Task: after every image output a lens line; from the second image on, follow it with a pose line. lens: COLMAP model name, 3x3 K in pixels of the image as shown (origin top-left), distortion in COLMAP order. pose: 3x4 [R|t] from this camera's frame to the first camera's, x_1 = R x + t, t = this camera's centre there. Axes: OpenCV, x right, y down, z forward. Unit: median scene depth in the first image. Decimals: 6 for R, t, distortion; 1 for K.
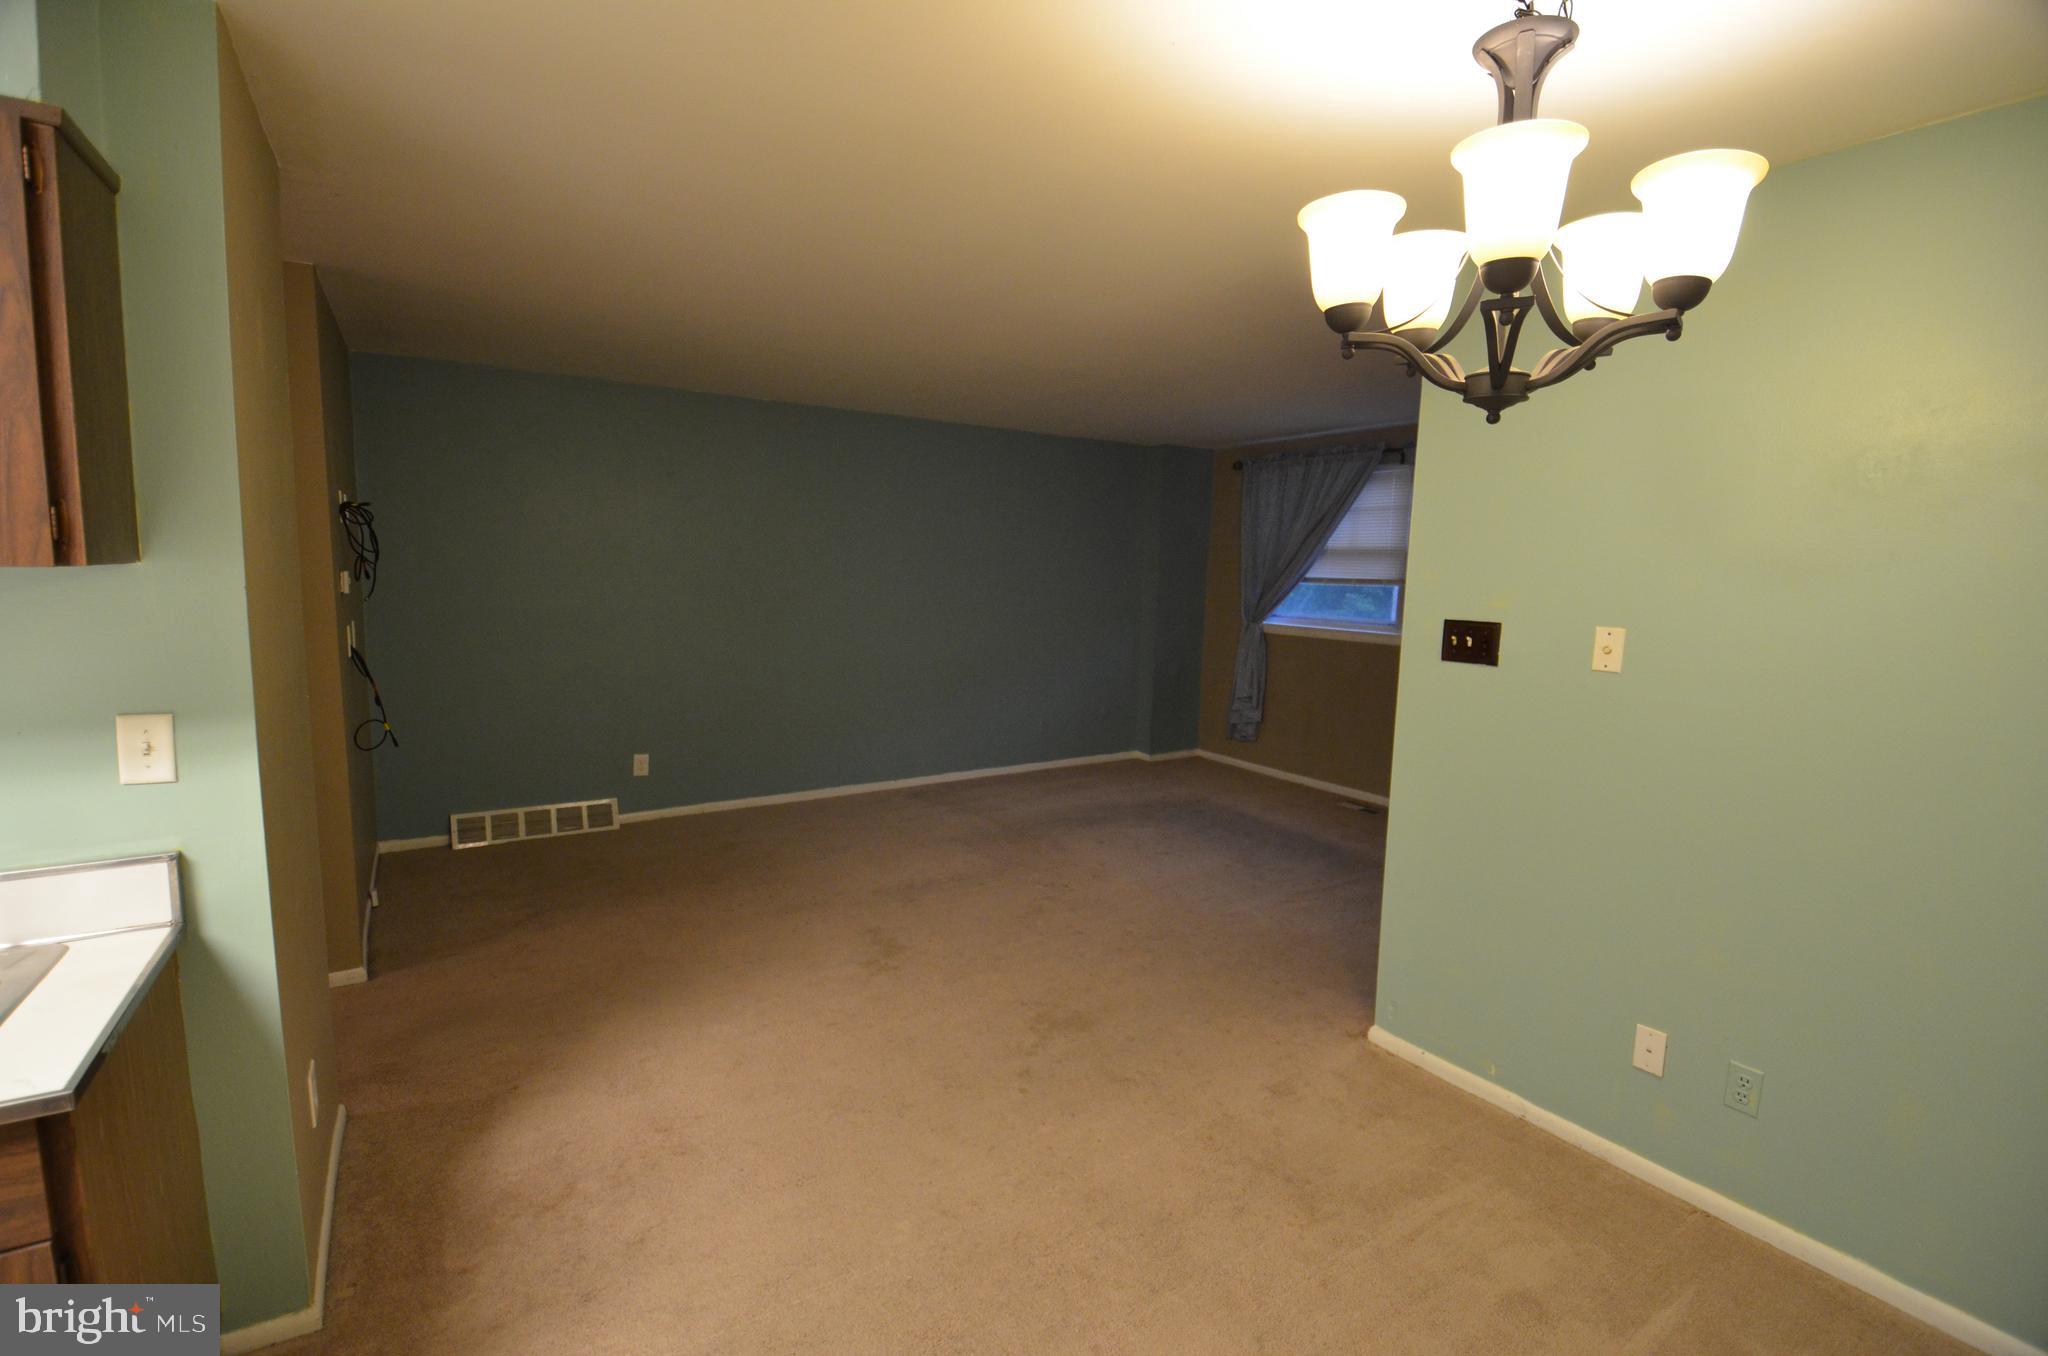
lens RADIAL K [[906.4, 0, 1017.7], [0, 906.4, 683.0], [0, 0, 1]] dist [0.029871, -0.029346]
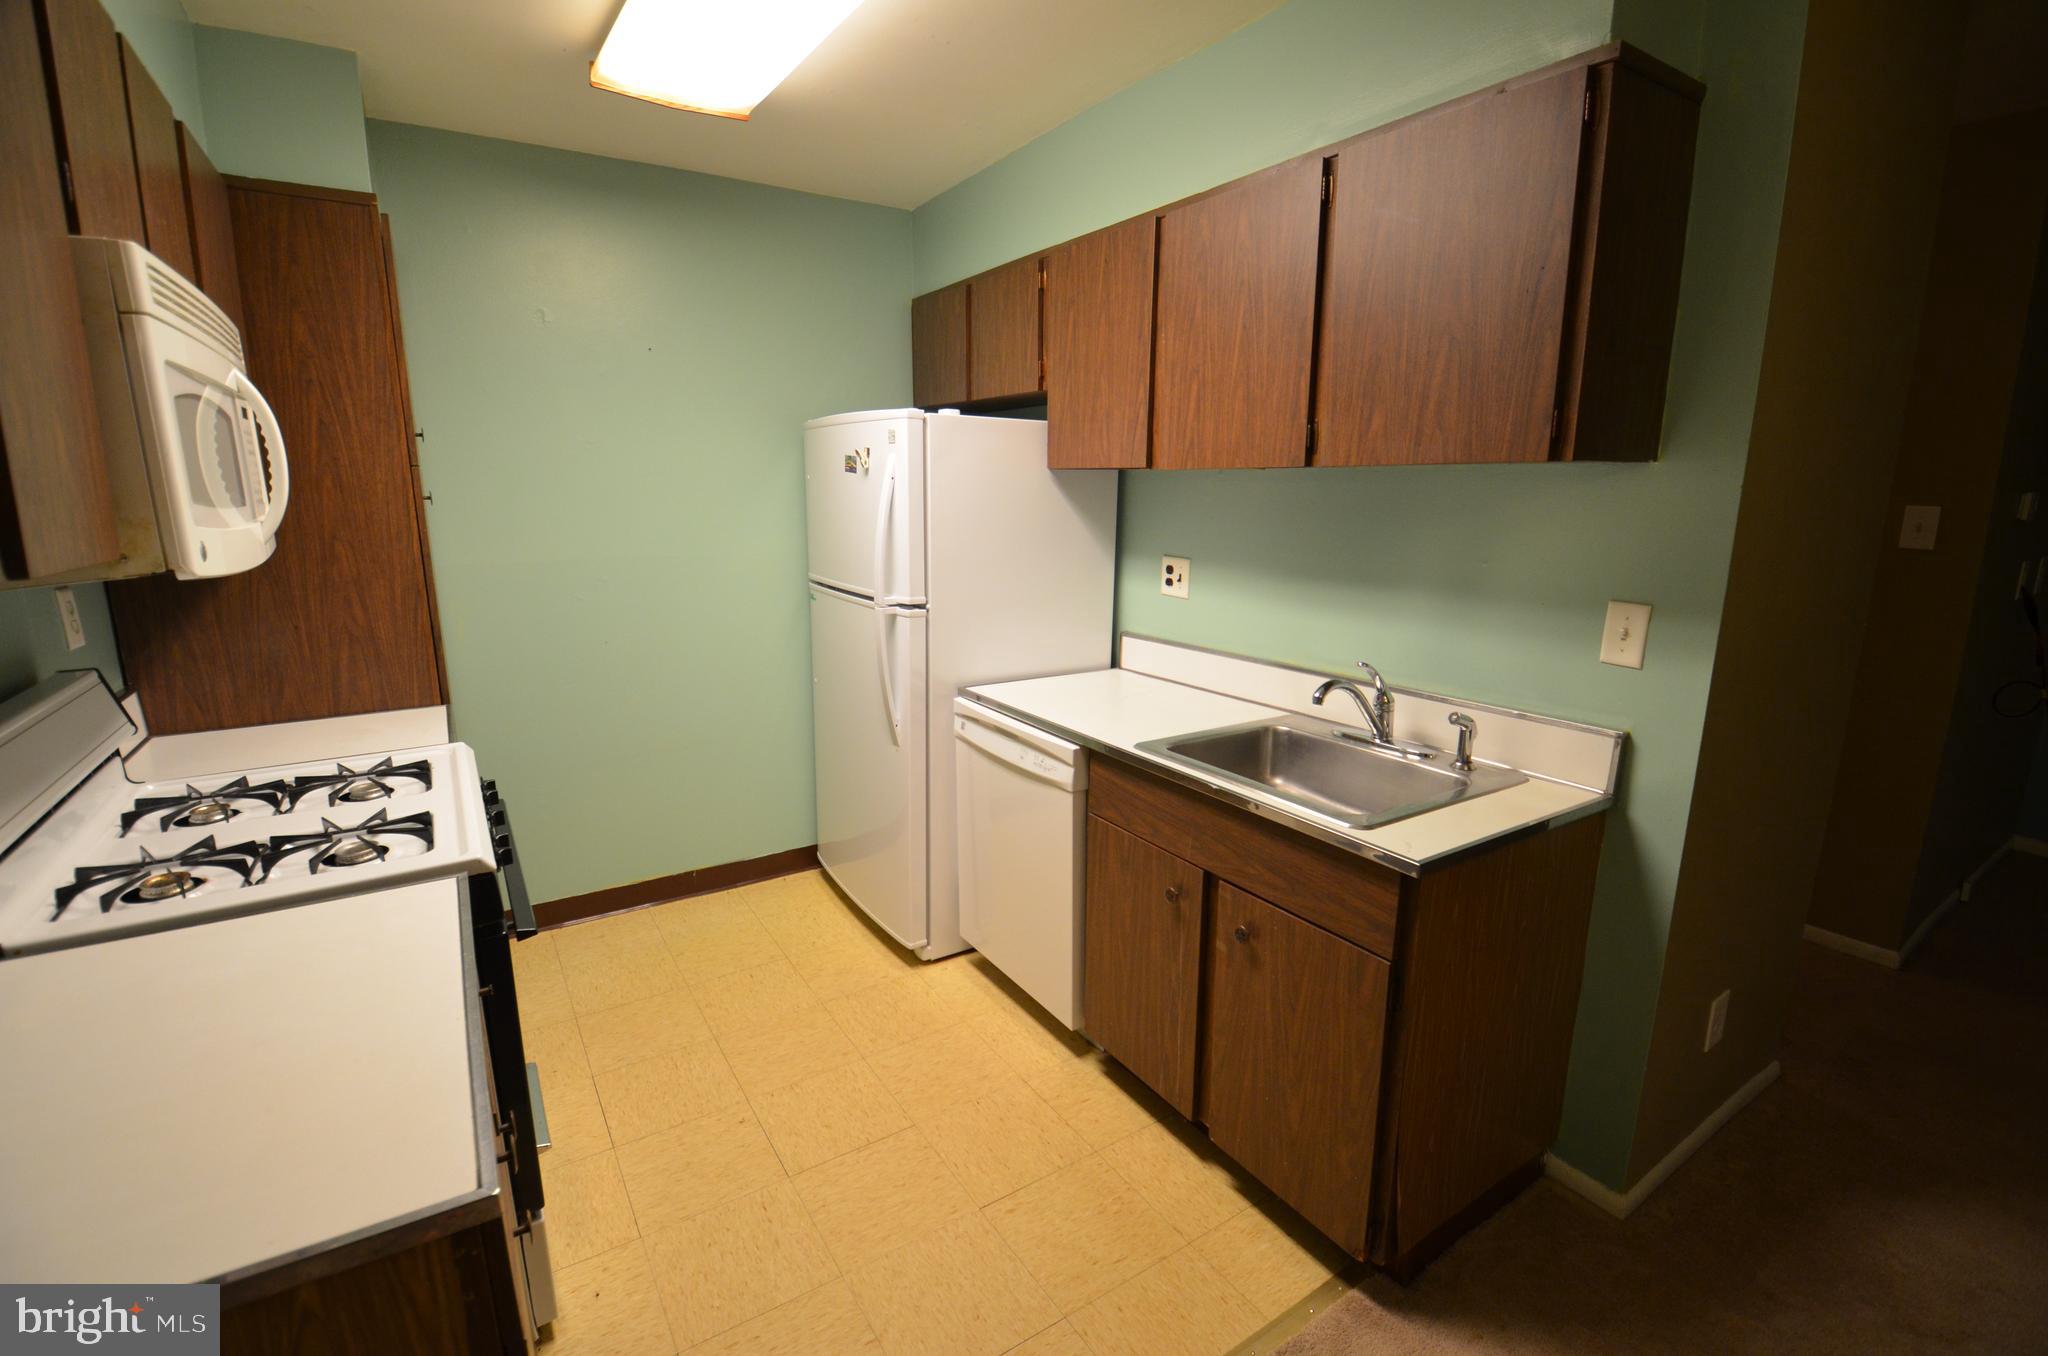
lens RADIAL K [[901.1, 0, 1025.7], [0, 901.1, 680.3], [0, 0, 1]] dist [0.021191, -0.028942]
pose [[-0.017595, 0.192729, -0.981094, 0.145468], [-0.129748, 0.972509, 0.193369, 0.008517], [0.991391, 0.130697, 0.007895, 0.272495]]
